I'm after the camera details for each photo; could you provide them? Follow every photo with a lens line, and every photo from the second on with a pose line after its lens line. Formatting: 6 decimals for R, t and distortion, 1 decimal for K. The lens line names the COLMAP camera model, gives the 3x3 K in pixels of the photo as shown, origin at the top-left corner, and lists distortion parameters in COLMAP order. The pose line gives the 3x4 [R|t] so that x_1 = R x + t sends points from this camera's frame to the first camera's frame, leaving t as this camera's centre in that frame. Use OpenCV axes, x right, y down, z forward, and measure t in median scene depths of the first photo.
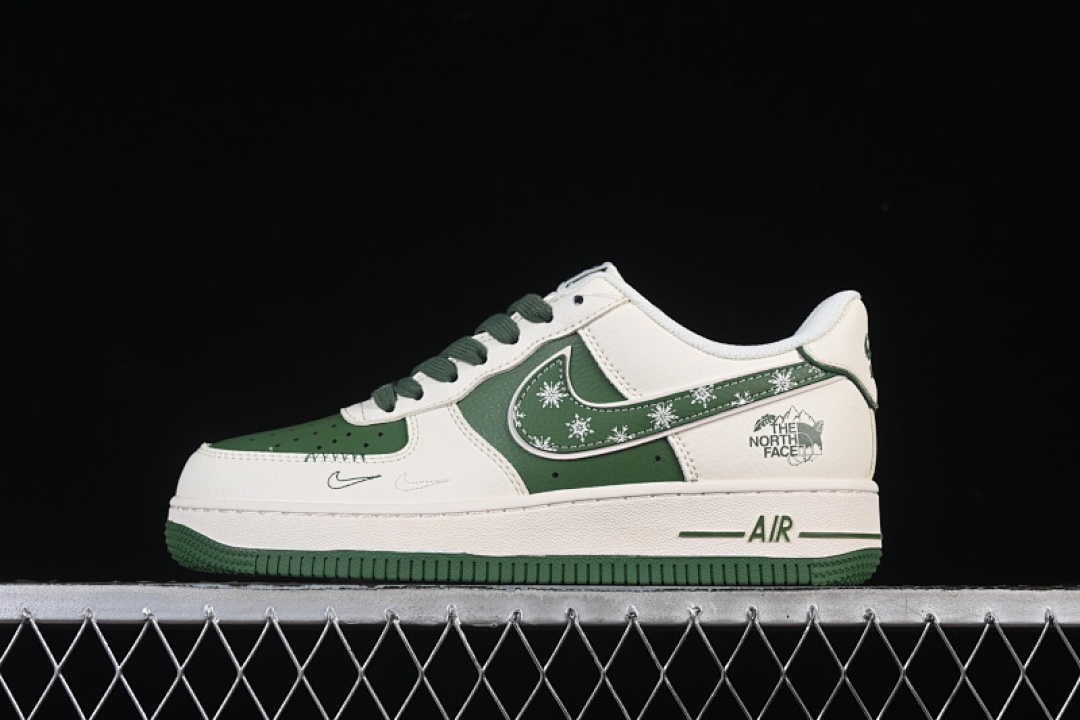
lens RADIAL K [[2338.4, 0, 537.5], [0, 2338.4, 362.7], [0, 0, 1]] dist [0.020221, 0.000000]
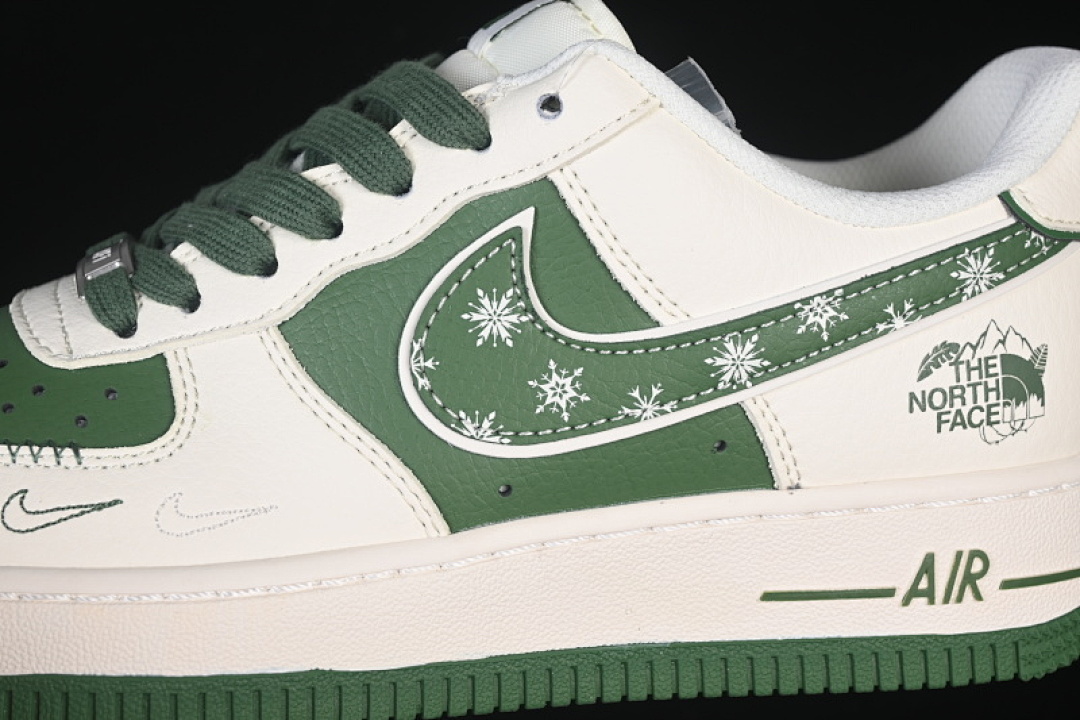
lens RADIAL K [[2338.4, 0, 548.0], [0, 2338.4, 354.5], [0, 0, 1]] dist [0.020221, 0.000000]
pose [[0.983104, -0.039842, 0.178661, -0.065861], [-0.006655, 0.967601, 0.252396, -0.094929], [-0.182929, -0.249320, 0.950987, 0.561578]]
